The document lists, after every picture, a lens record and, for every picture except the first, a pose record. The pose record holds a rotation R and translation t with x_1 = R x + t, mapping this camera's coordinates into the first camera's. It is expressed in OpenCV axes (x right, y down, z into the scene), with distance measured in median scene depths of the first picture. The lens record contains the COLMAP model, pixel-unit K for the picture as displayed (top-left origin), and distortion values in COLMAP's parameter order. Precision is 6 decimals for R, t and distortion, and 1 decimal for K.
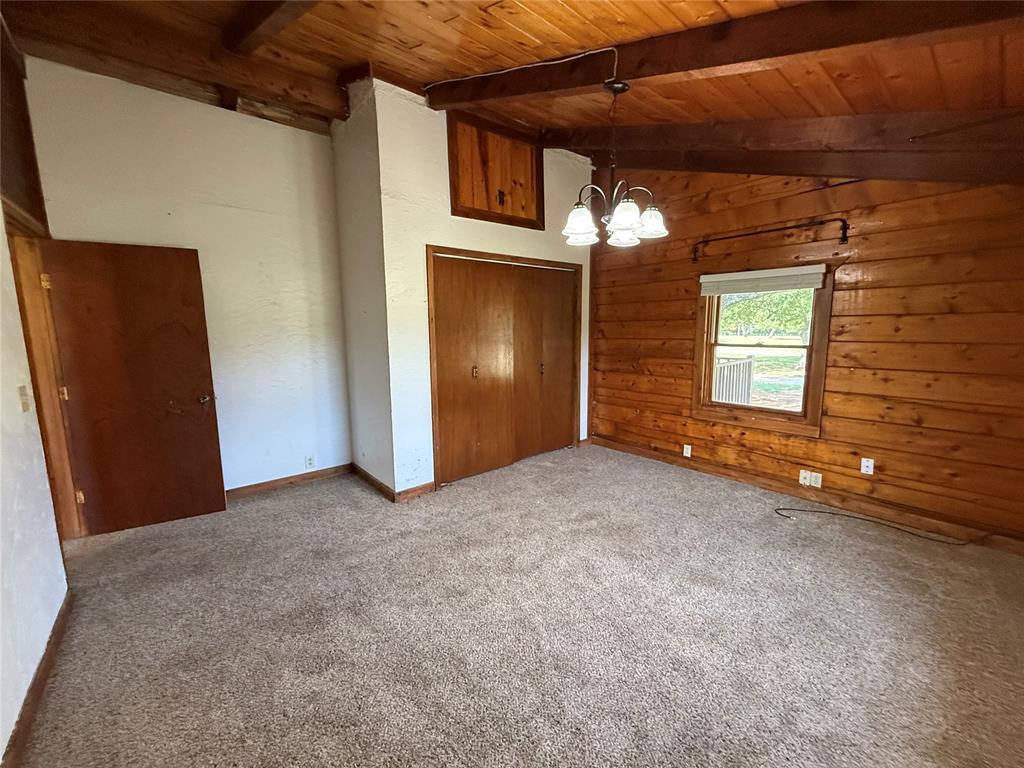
lens RADIAL K [[408.8, 0, 509.2], [0, 408.8, 383.7], [0, 0, 1]] dist [-0.001546, 0.000258]
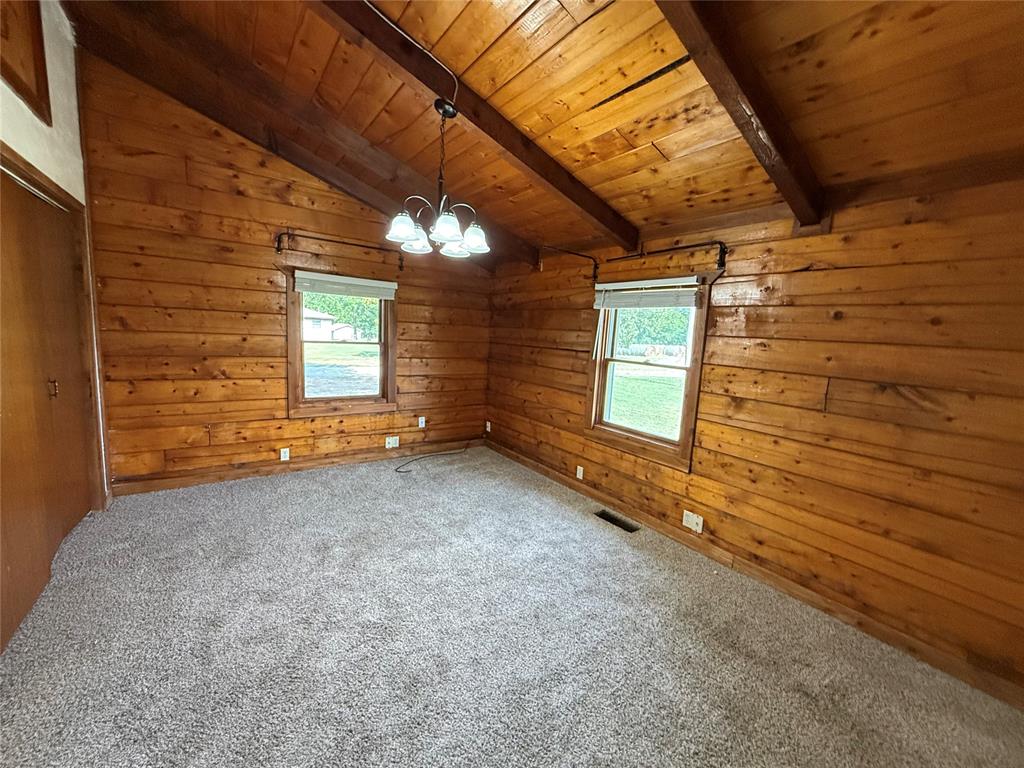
lens RADIAL K [[408.8, 0, 508.9], [0, 408.8, 384.4], [0, 0, 1]] dist [-0.001546, 0.000258]
pose [[0.078130, -0.112259, 0.990603, -0.485275], [0.079407, 0.991184, 0.106062, -0.060445], [-0.993776, 0.070374, 0.086355, 0.442318]]
